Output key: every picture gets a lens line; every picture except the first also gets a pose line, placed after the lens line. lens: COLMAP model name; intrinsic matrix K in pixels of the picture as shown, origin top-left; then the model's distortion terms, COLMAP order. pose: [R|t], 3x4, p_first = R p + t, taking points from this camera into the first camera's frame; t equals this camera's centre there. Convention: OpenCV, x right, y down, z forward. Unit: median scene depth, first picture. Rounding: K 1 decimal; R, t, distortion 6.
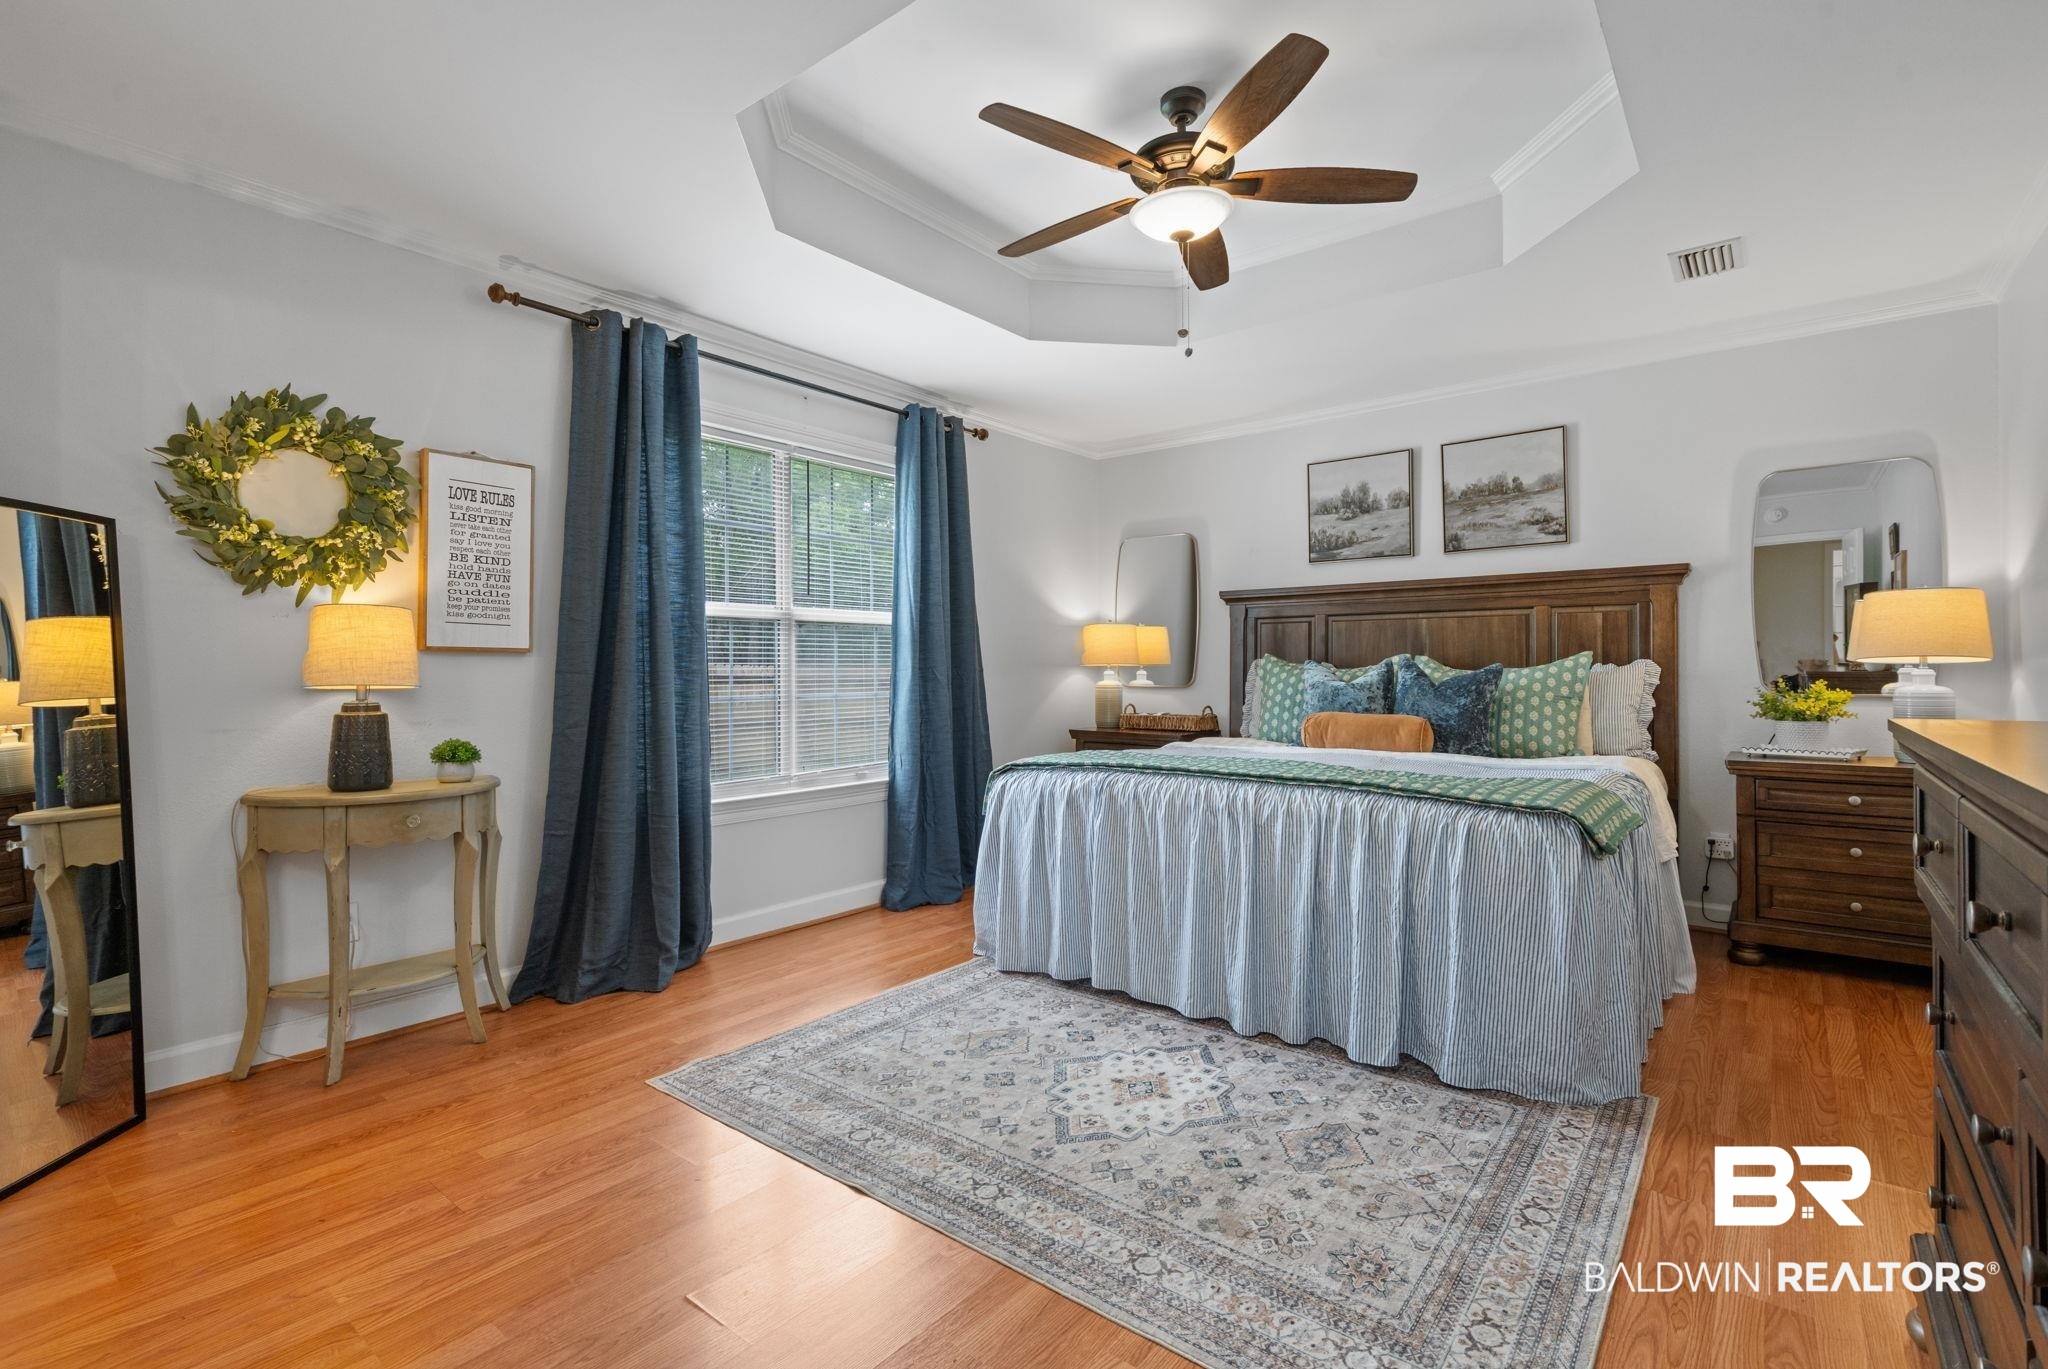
lens RADIAL K [[932.9, 0, 1031.0], [0, 932.9, 676.9], [0, 0, 1]] dist [-0.002958, 0.000727]
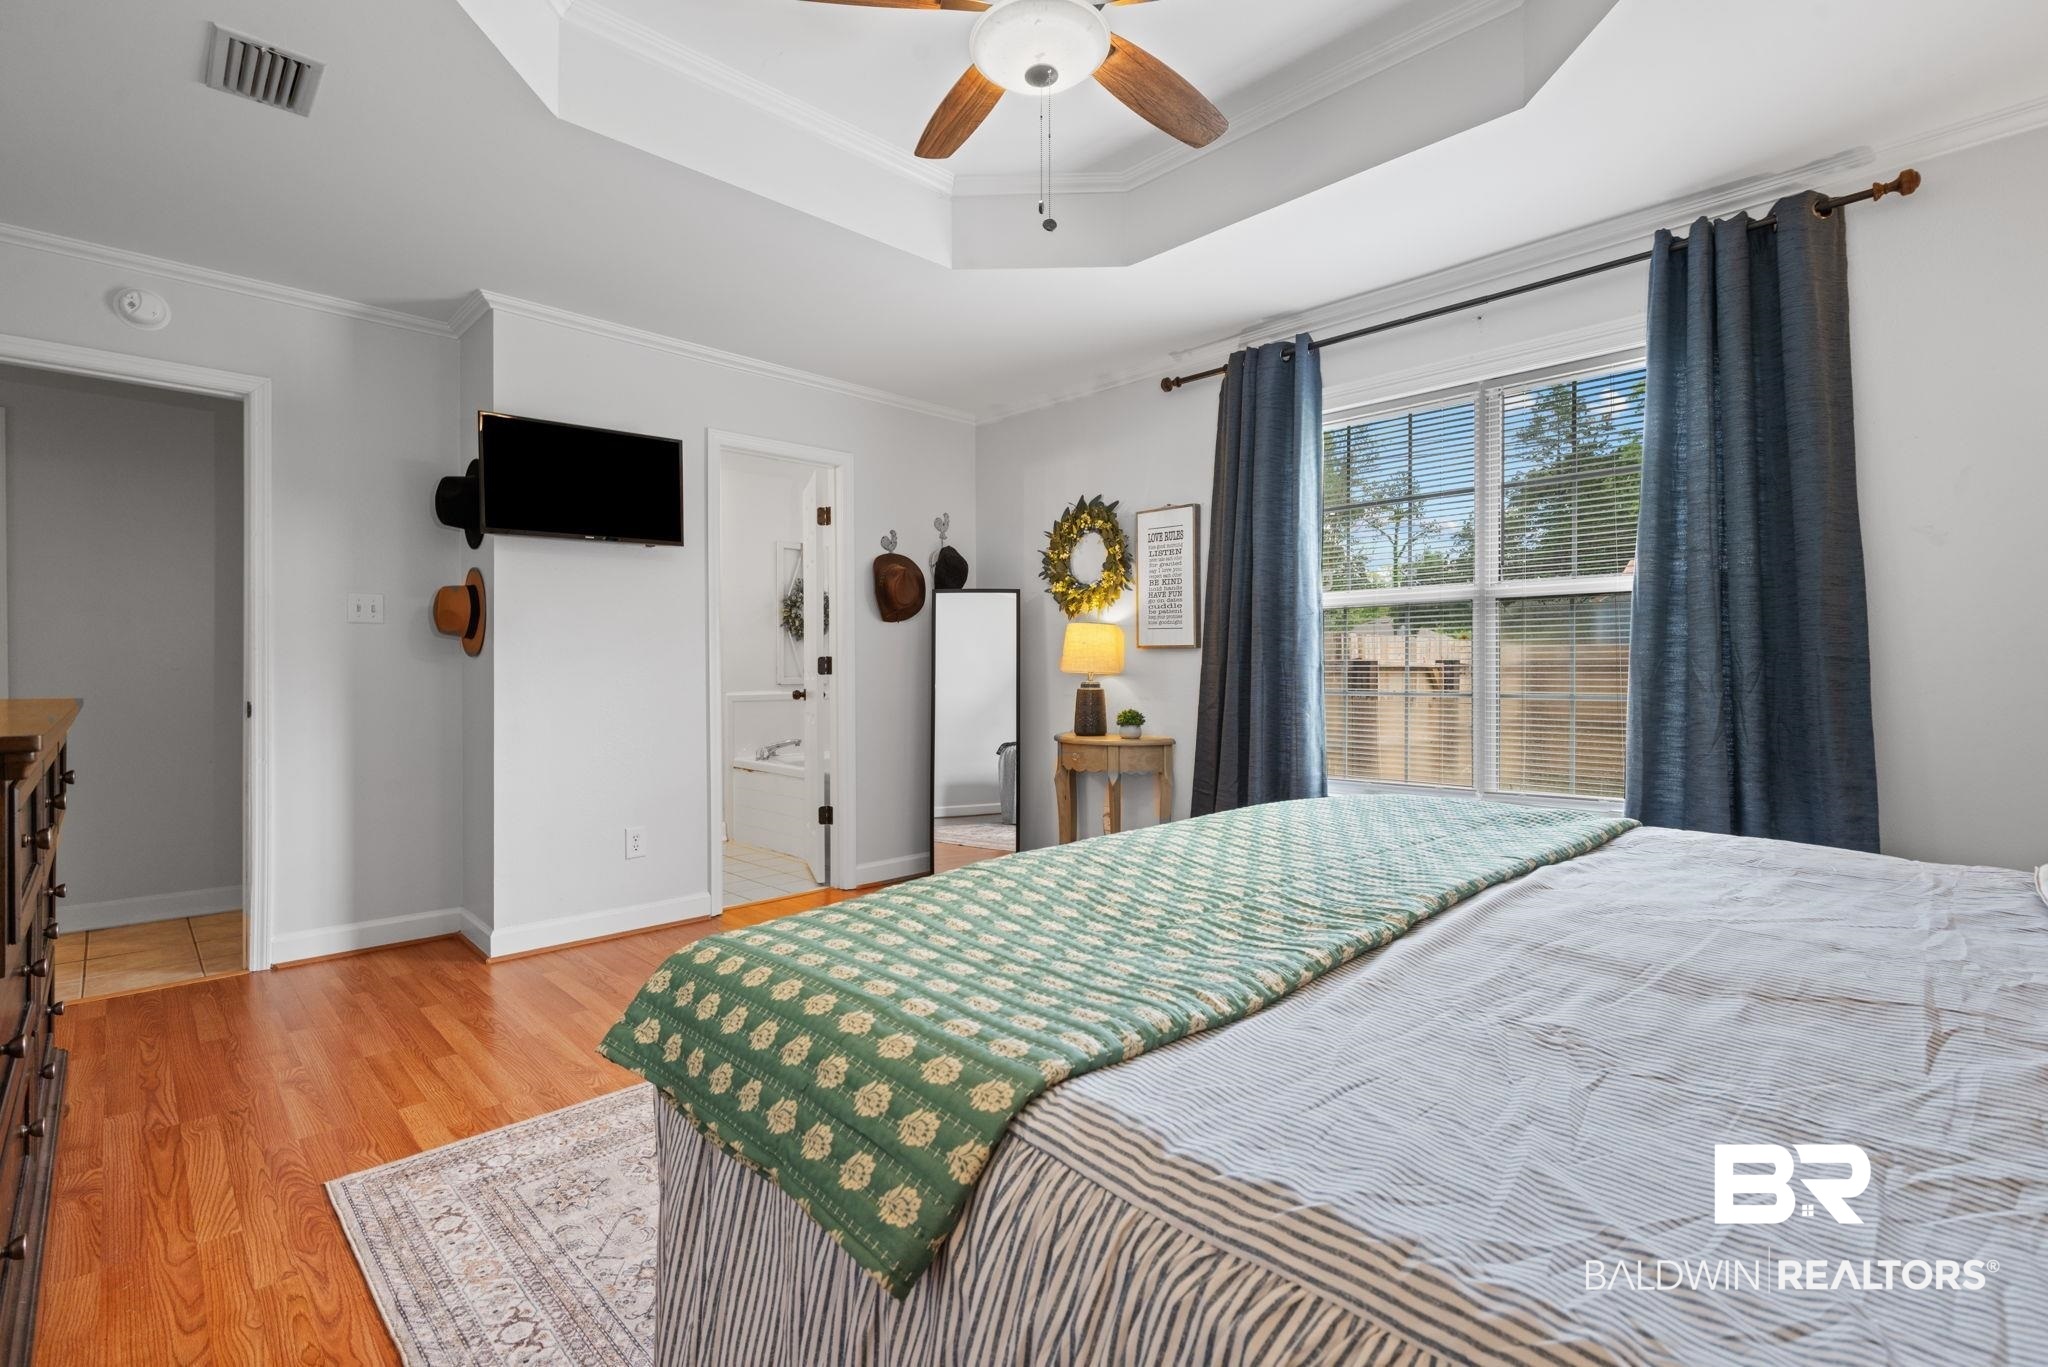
lens RADIAL K [[932.9, 0, 1030.7], [0, 932.9, 681.5], [0, 0, 1]] dist [-0.002958, 0.000727]
pose [[-0.117921, 0.019343, -0.992835, 0.849626], [-0.002113, 0.999803, 0.019730, -0.006021], [0.993021, 0.004424, -0.117857, 1.015253]]
